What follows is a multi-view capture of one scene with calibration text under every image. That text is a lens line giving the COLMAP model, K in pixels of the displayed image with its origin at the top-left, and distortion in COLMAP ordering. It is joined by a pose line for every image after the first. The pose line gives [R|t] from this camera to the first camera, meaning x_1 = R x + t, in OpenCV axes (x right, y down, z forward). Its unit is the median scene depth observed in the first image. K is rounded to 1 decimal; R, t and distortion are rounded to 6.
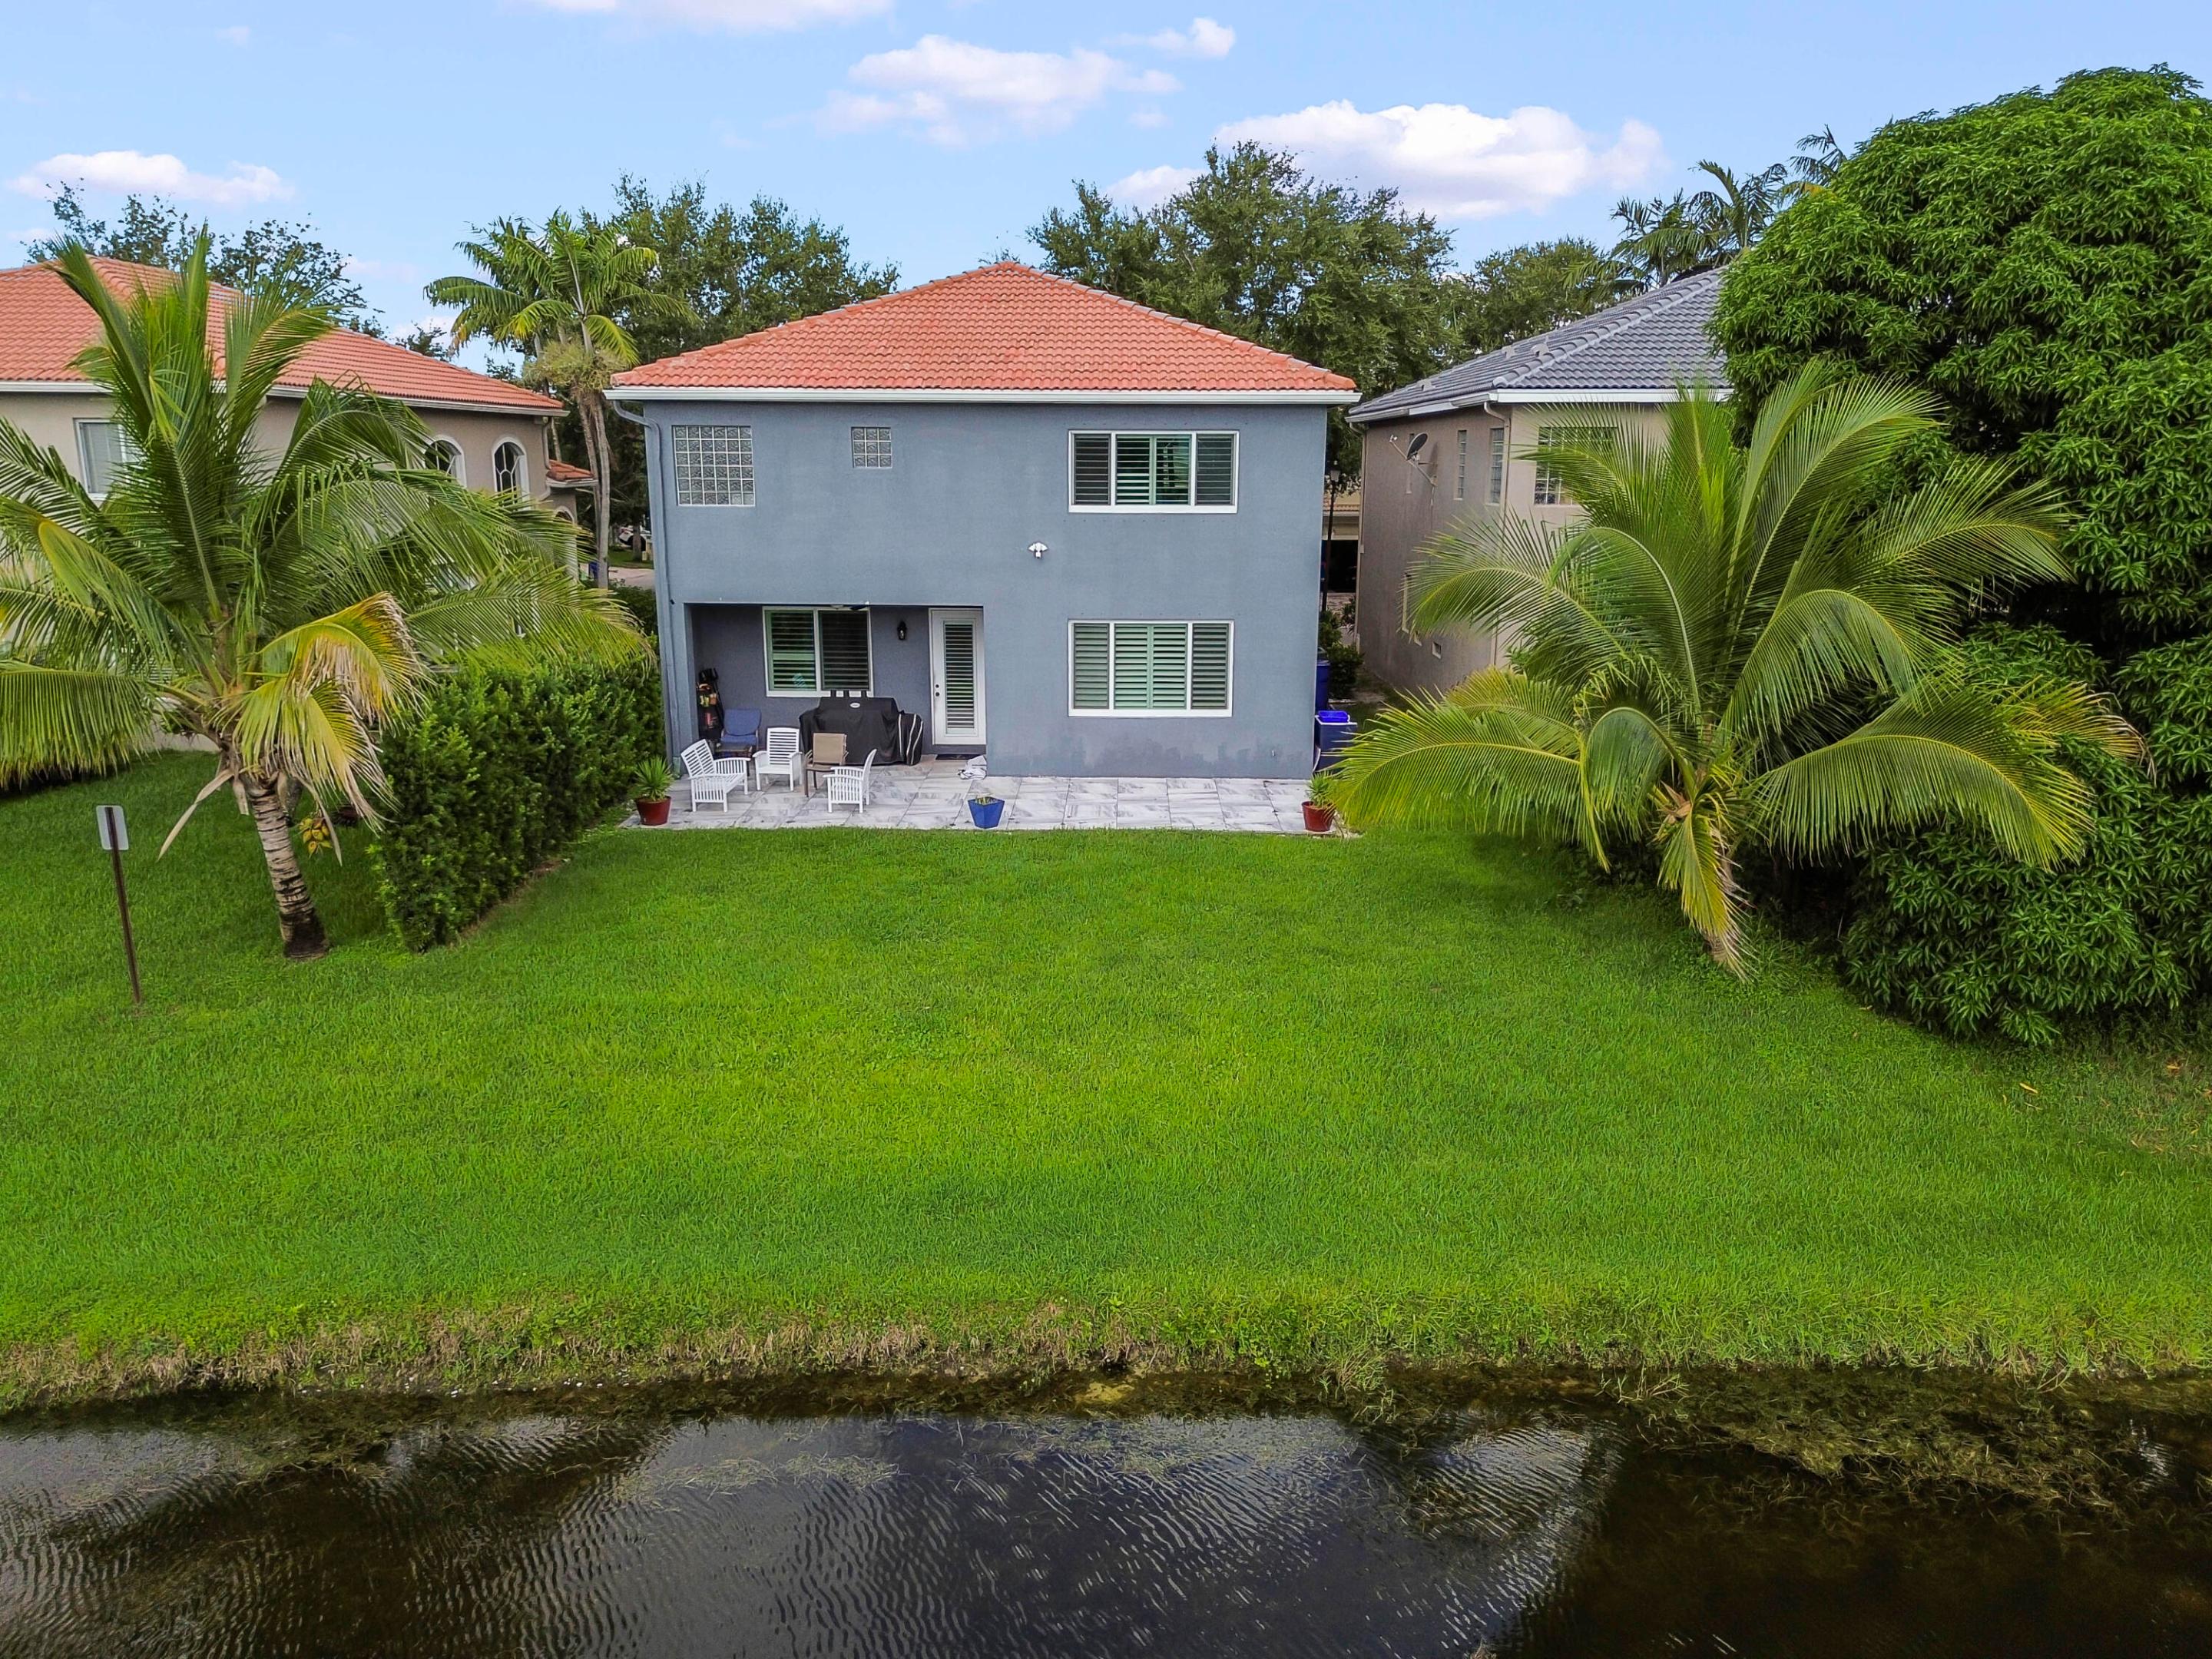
lens RADIAL K [[1666.4, 0, 1106.0], [0, 1666.4, 829.5], [0, 0, 1]] dist [0.053715, -0.056948]
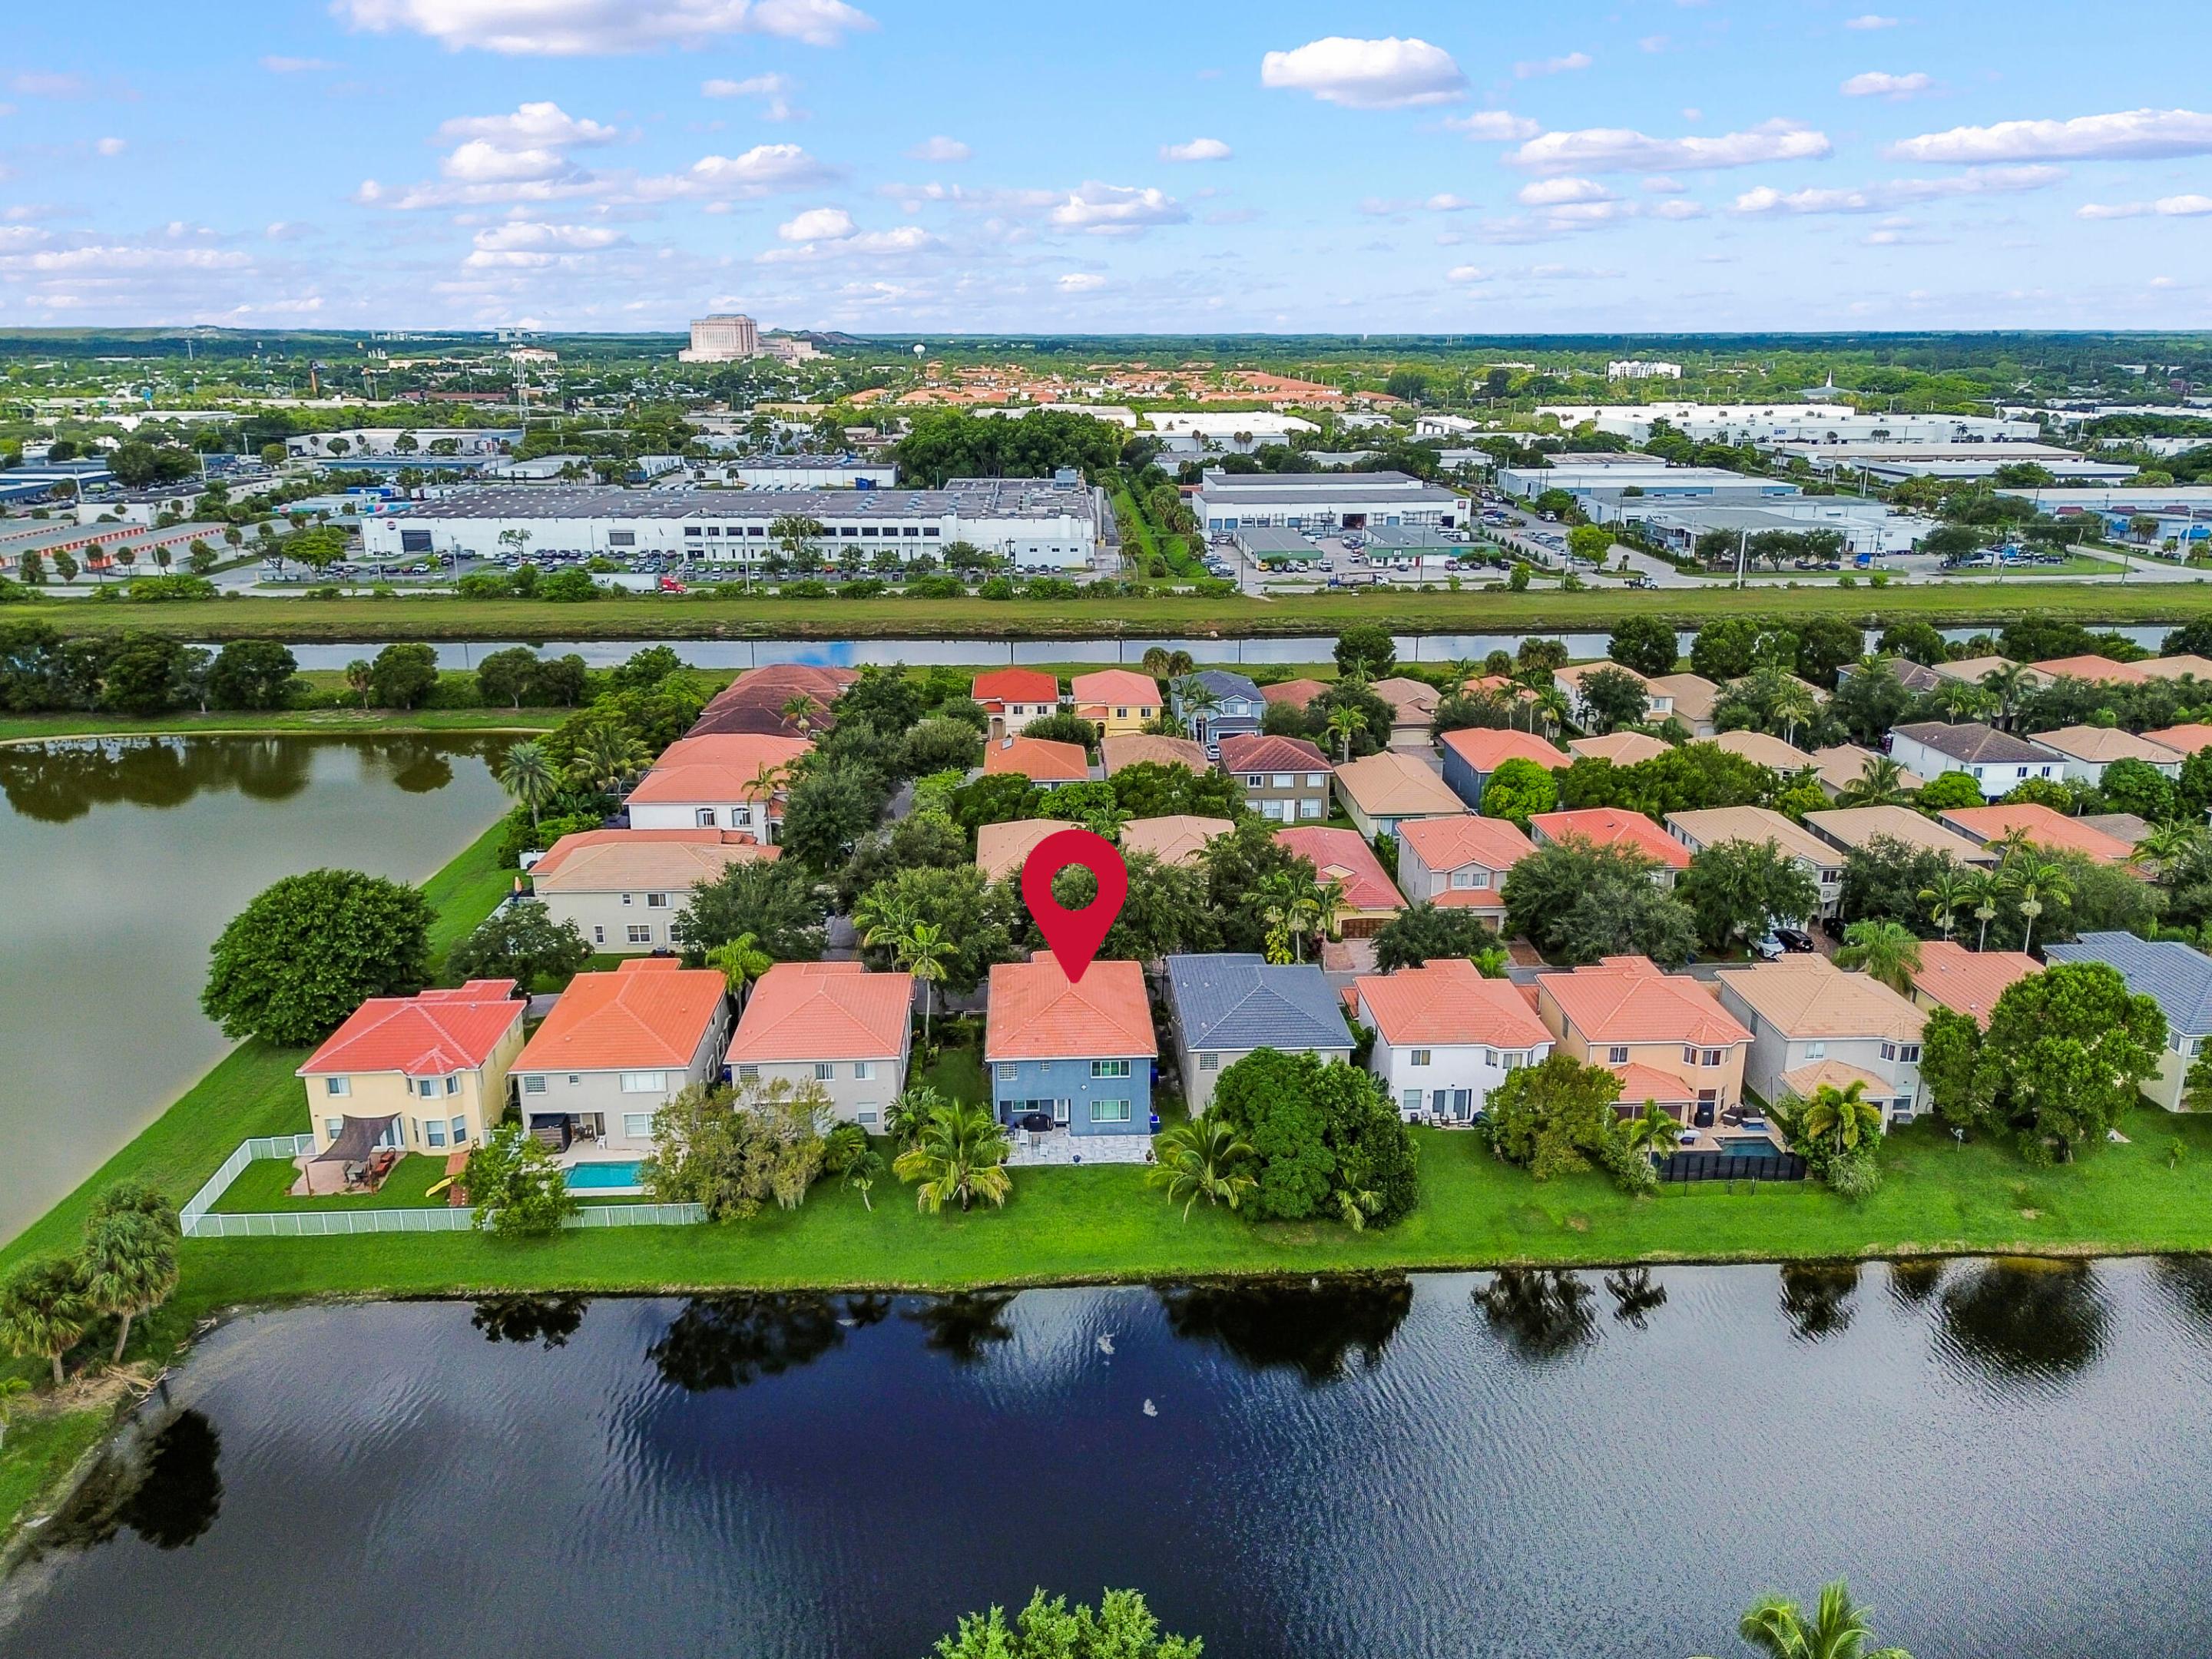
lens RADIAL K [[1666.4, 0, 1106.0], [0, 1666.4, 829.5], [0, 0, 1]] dist [0.053715, -0.056948]
pose [[0.998322, -0.024054, 0.052672, -0.286646], [0.021271, 0.998380, 0.052774, -1.559608], [-0.053856, -0.051565, 0.997216, -4.764015]]
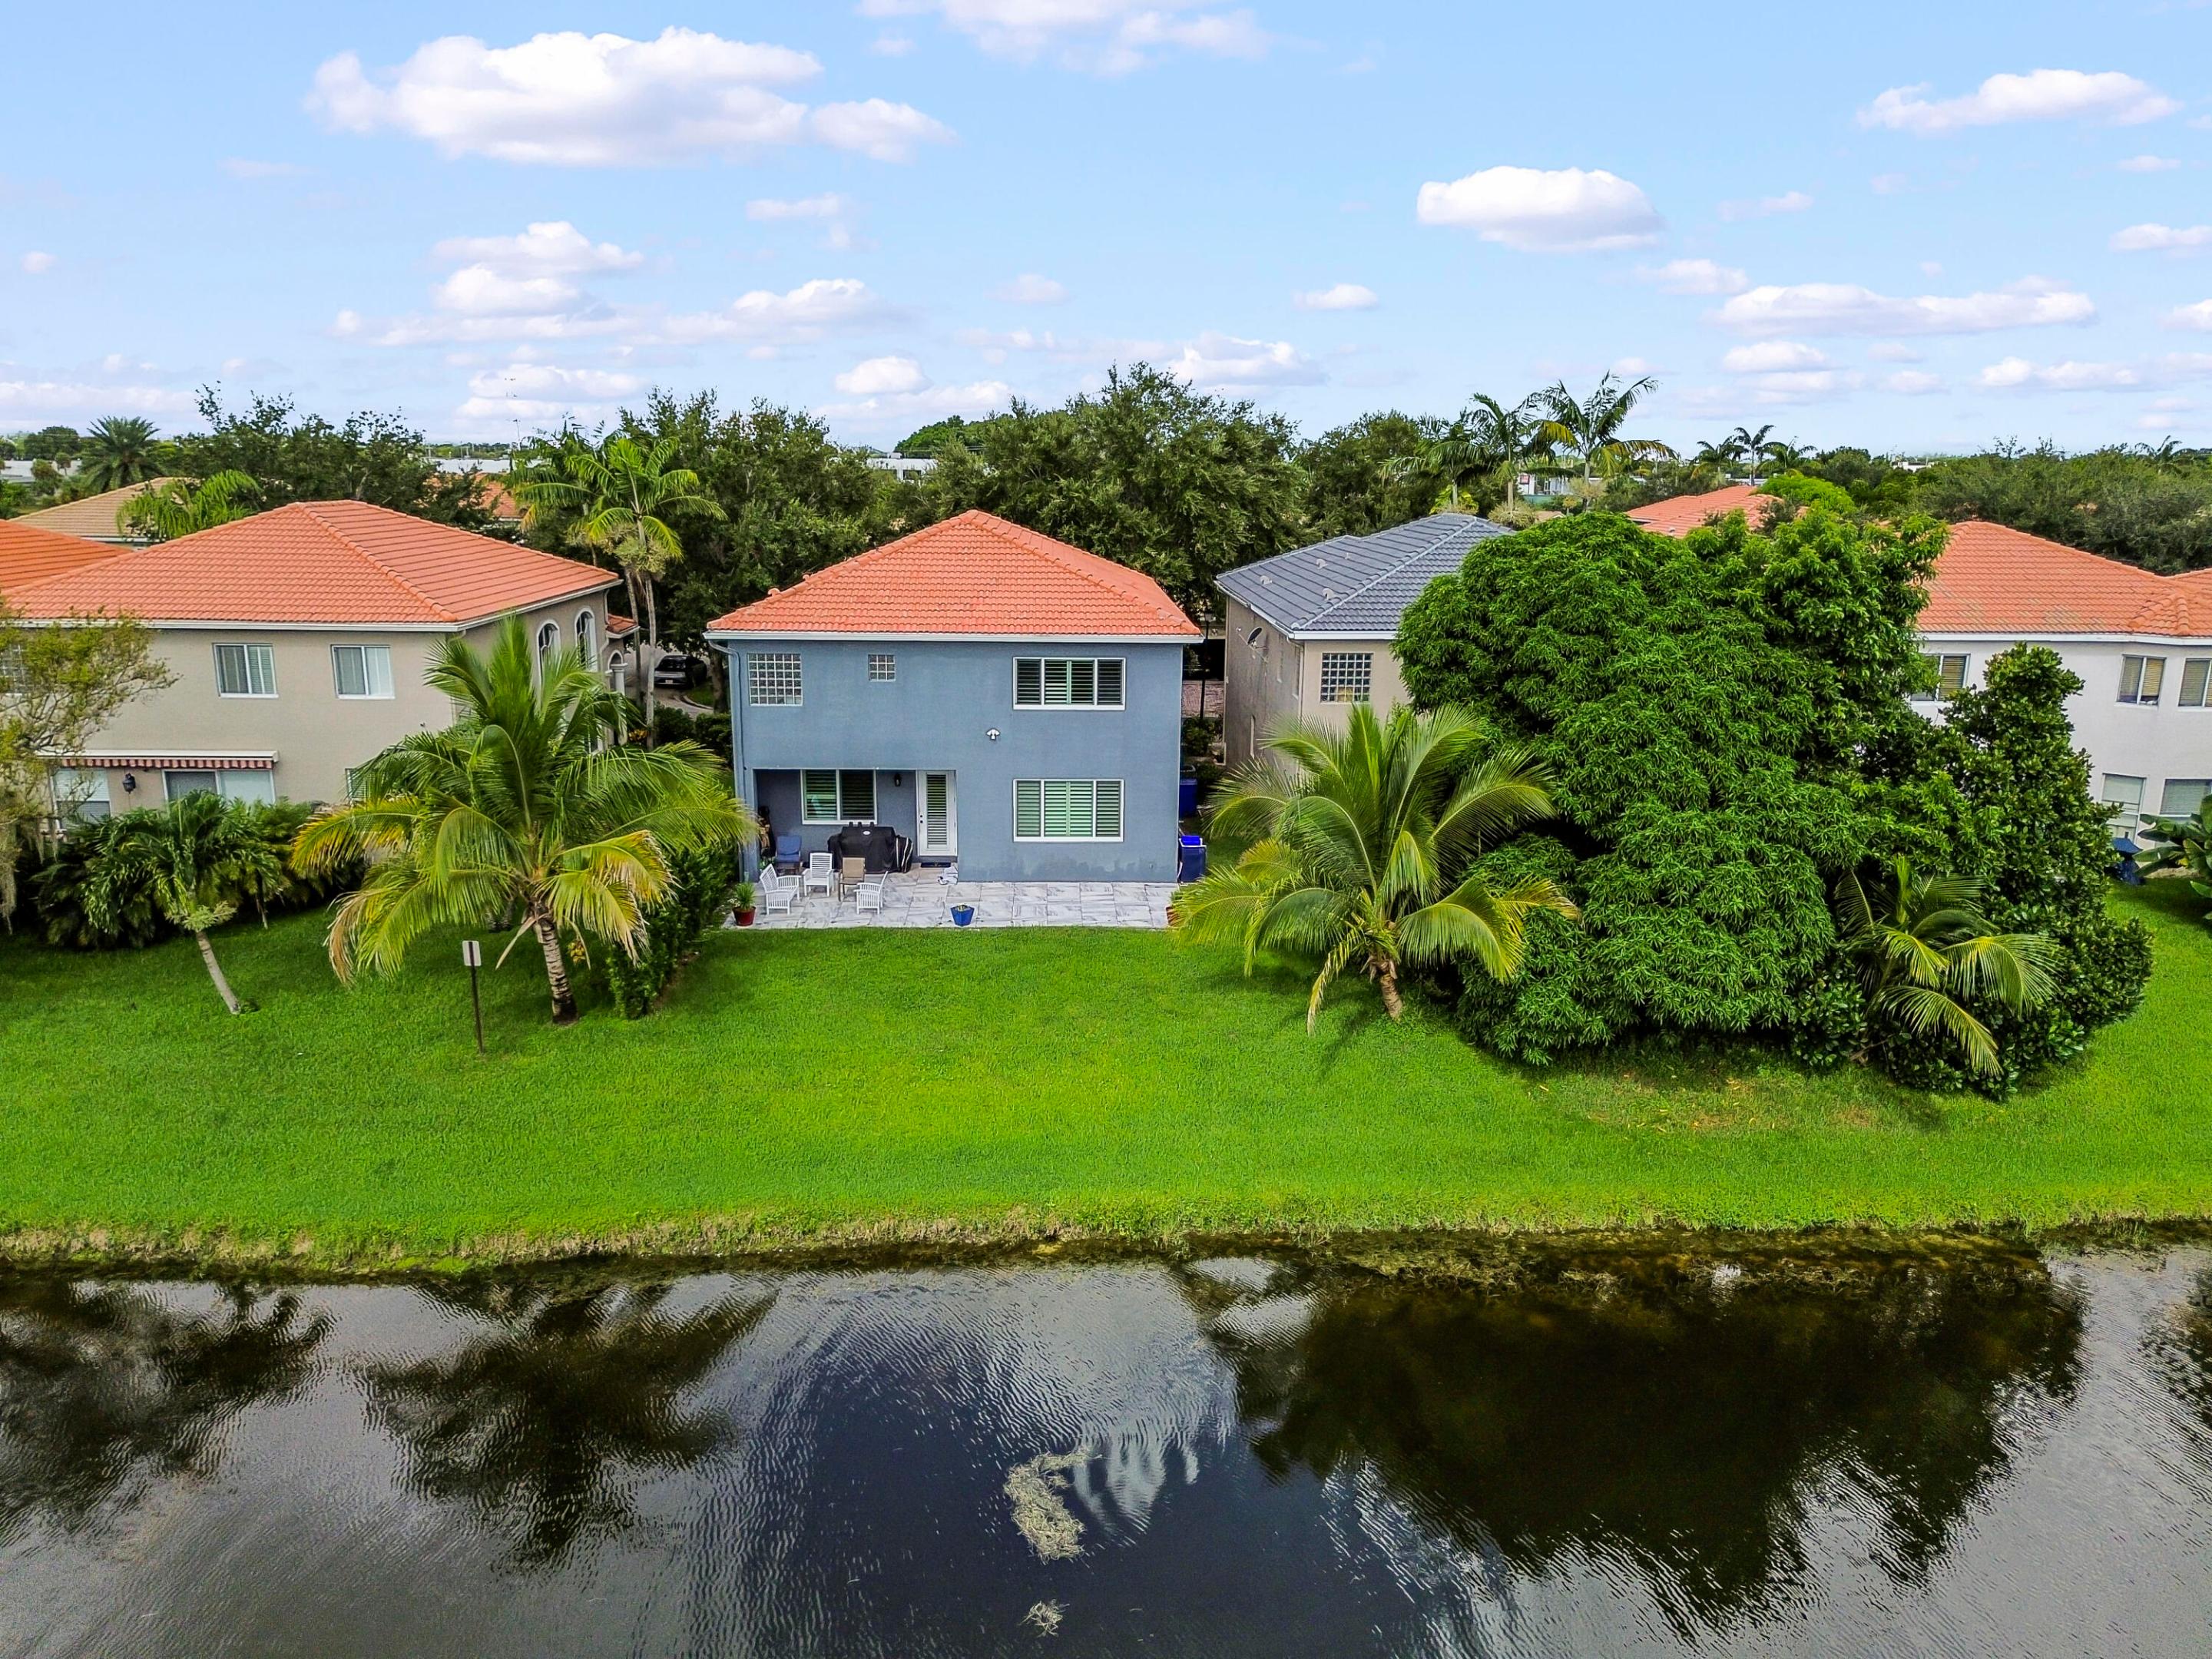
lens RADIAL K [[1666.4, 0, 1106.0], [0, 1666.4, 829.5], [0, 0, 1]] dist [0.053715, -0.056948]
pose [[0.998840, -0.006144, 0.047767, -0.016617], [0.006003, 0.999977, 0.003104, -0.127212], [-0.047785, -0.002814, 0.998854, -0.742563]]
